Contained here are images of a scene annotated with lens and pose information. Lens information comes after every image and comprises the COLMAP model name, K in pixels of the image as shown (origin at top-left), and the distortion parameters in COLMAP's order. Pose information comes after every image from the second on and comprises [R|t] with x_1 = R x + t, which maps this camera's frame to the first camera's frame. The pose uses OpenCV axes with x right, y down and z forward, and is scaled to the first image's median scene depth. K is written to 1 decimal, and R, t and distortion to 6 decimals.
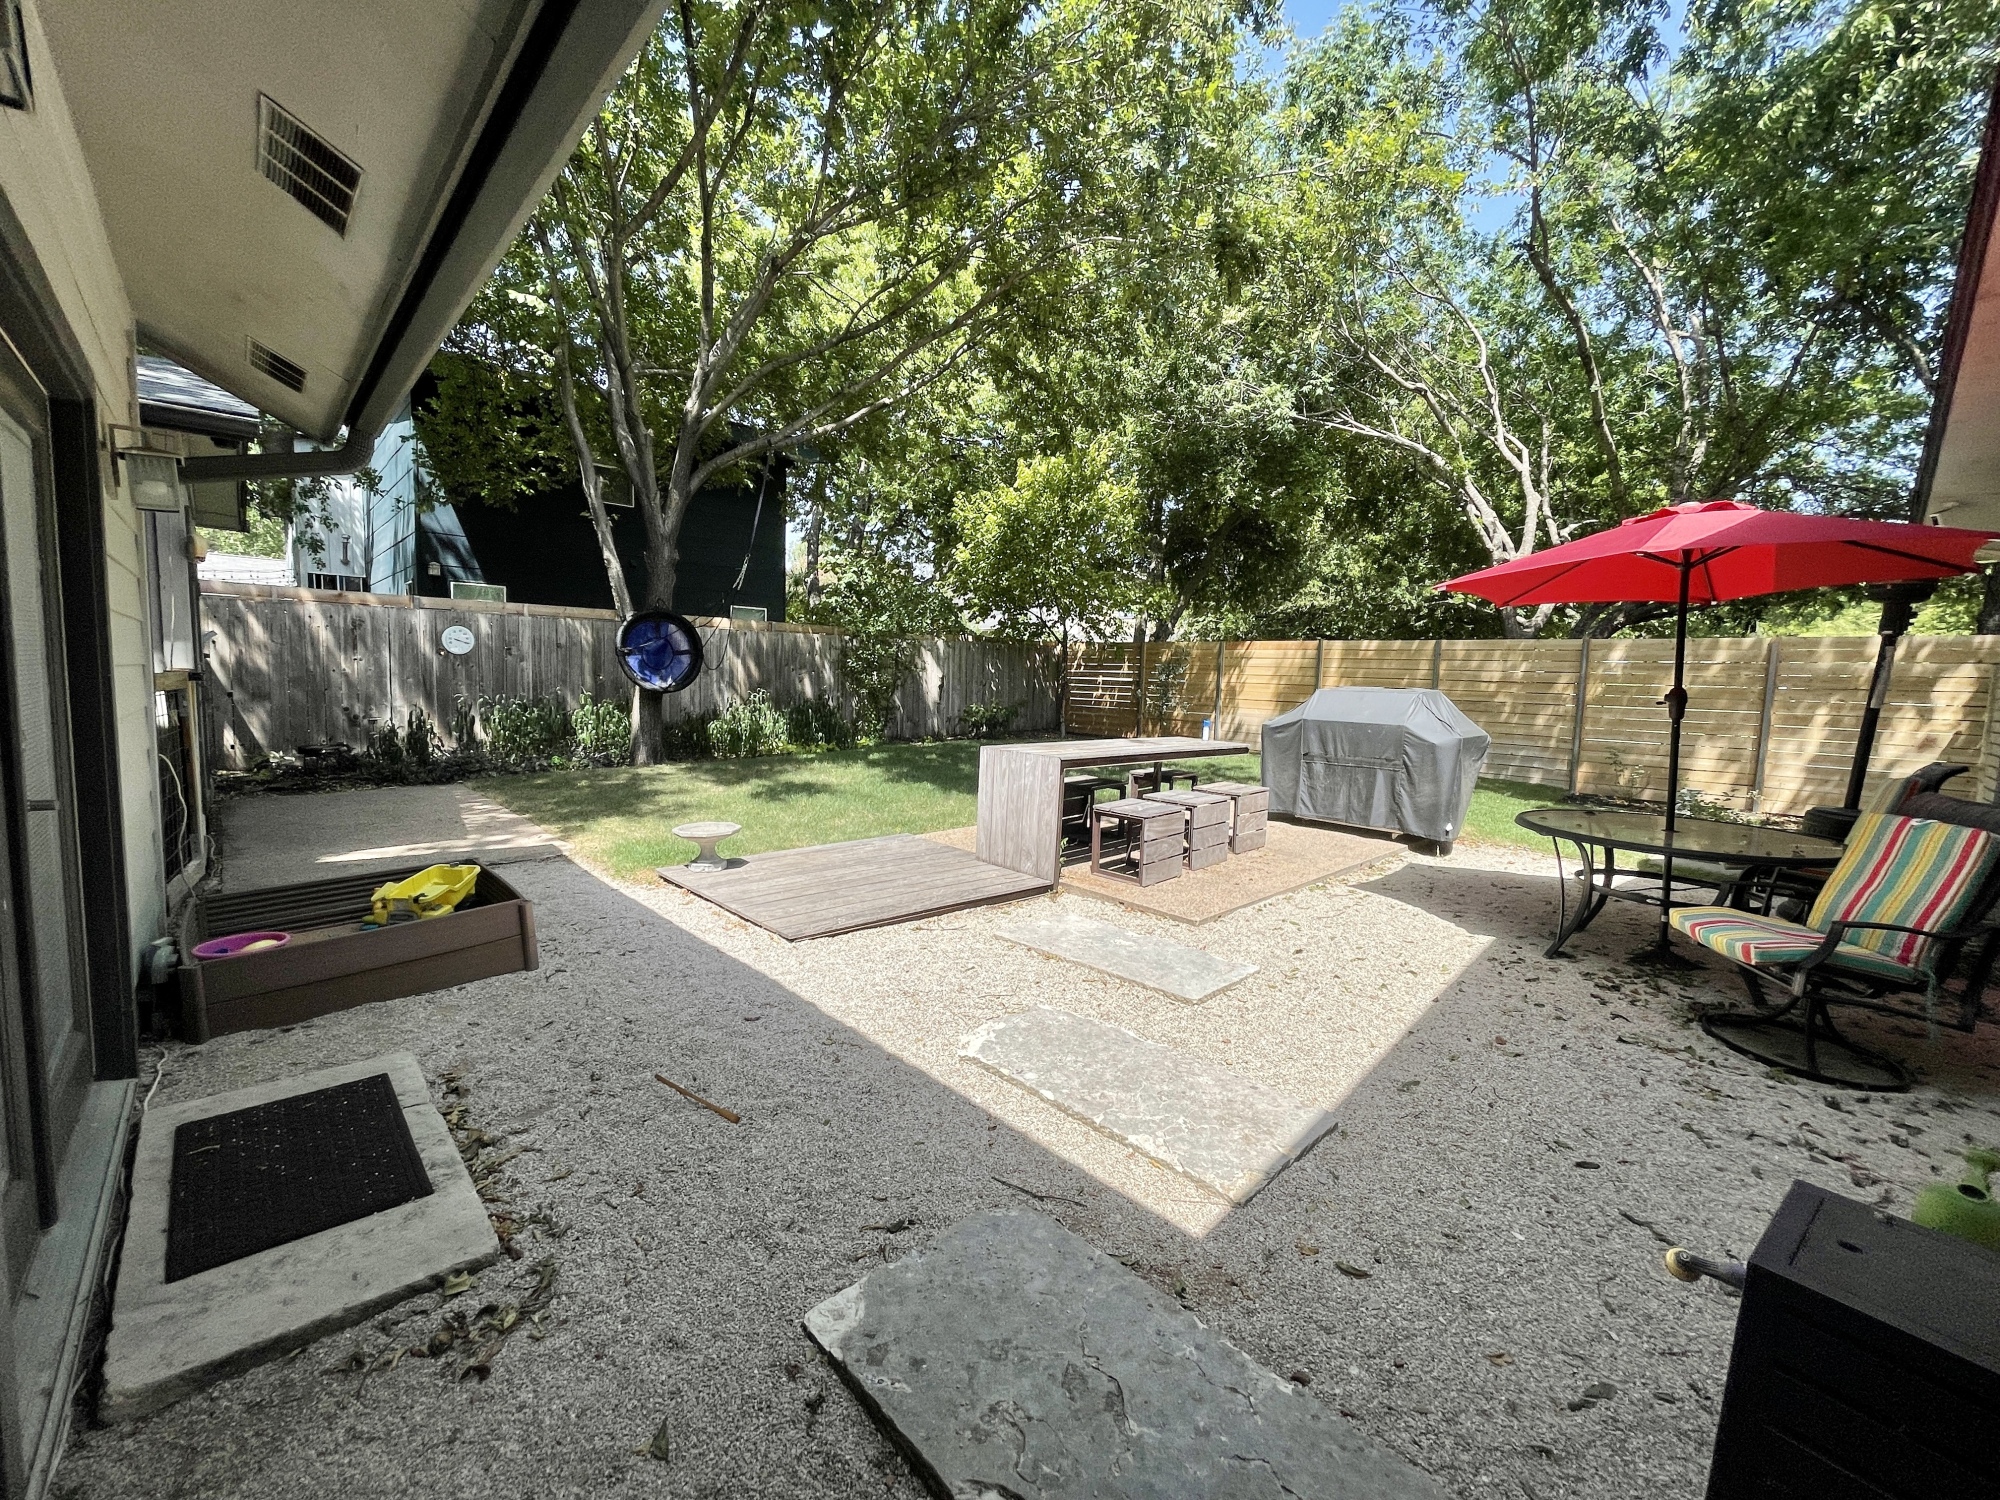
lens RADIAL K [[817.8, 0, 1000.0], [0, 817.8, 750.0], [0, 0, 1]] dist [-0.012500, -0.000119]
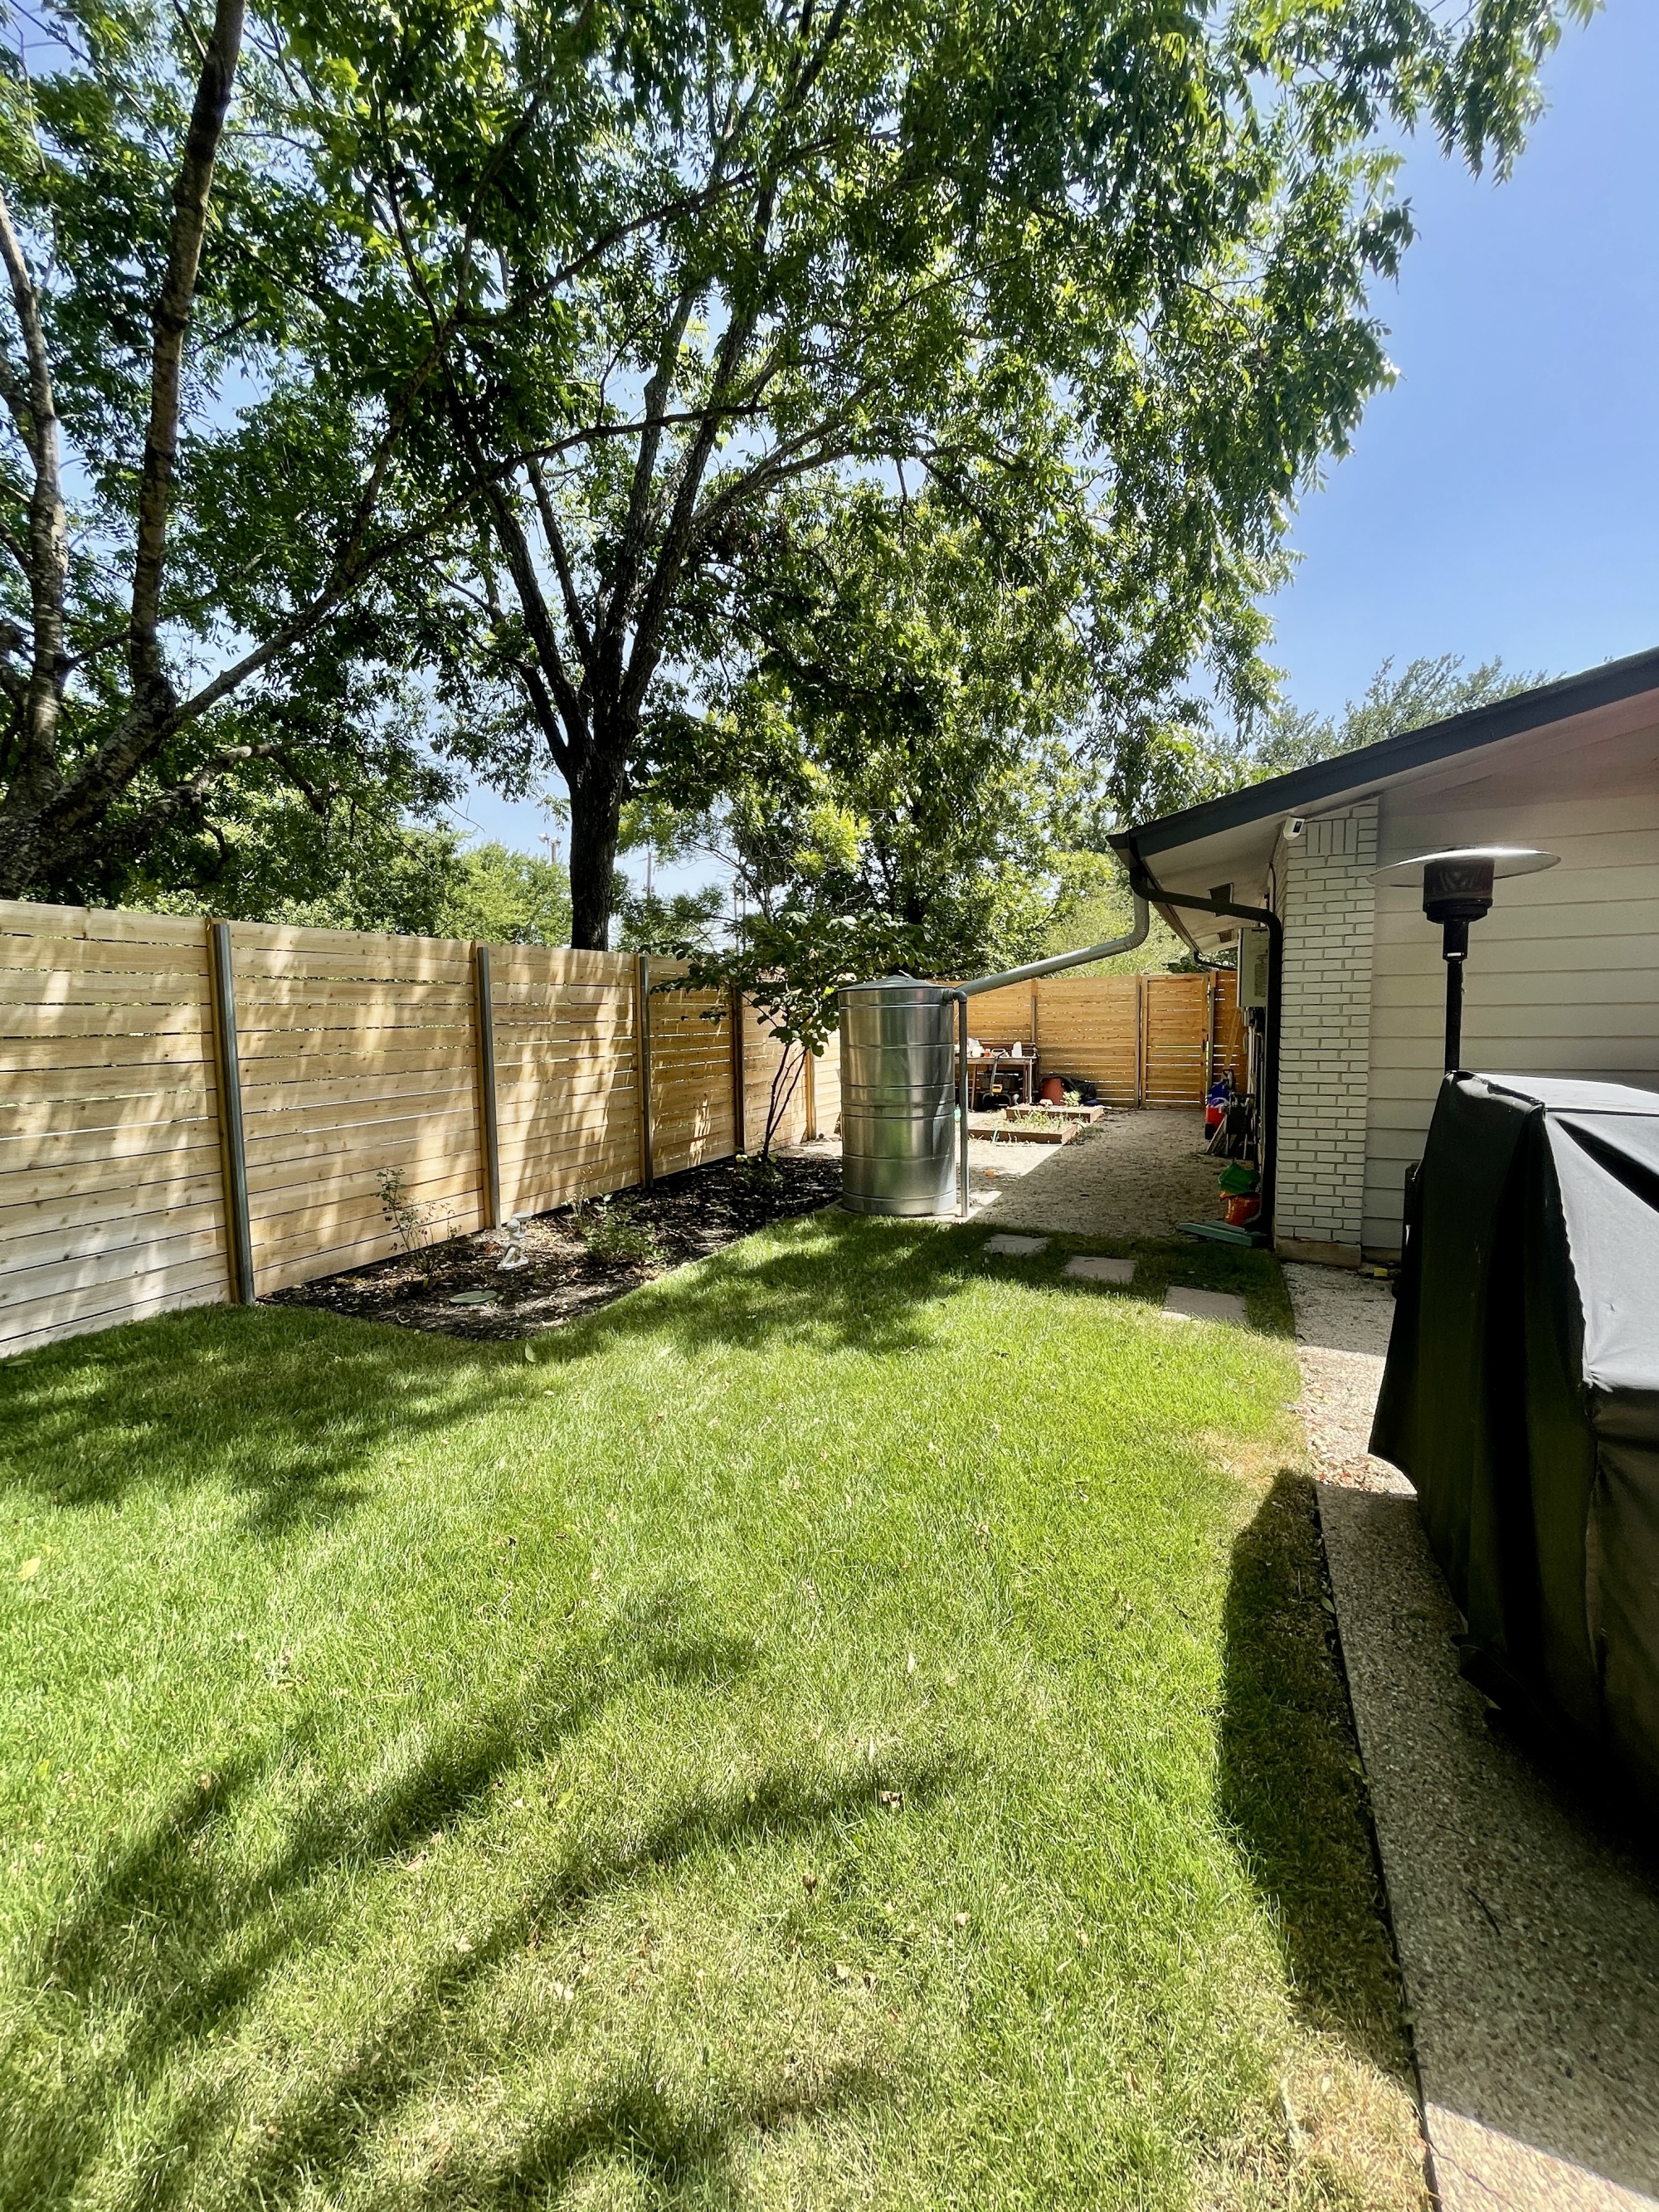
lens RADIAL K [[904.3, 0, 829.5], [0, 904.3, 1106.0], [0, 0, 1]] dist [-0.012500, -0.000119]
pose [[-0.395530, -0.117708, 0.910879, 0.229379], [0.087804, 0.982365, 0.165073, -0.106410], [-0.914246, 0.145270, -0.378219, 1.039667]]
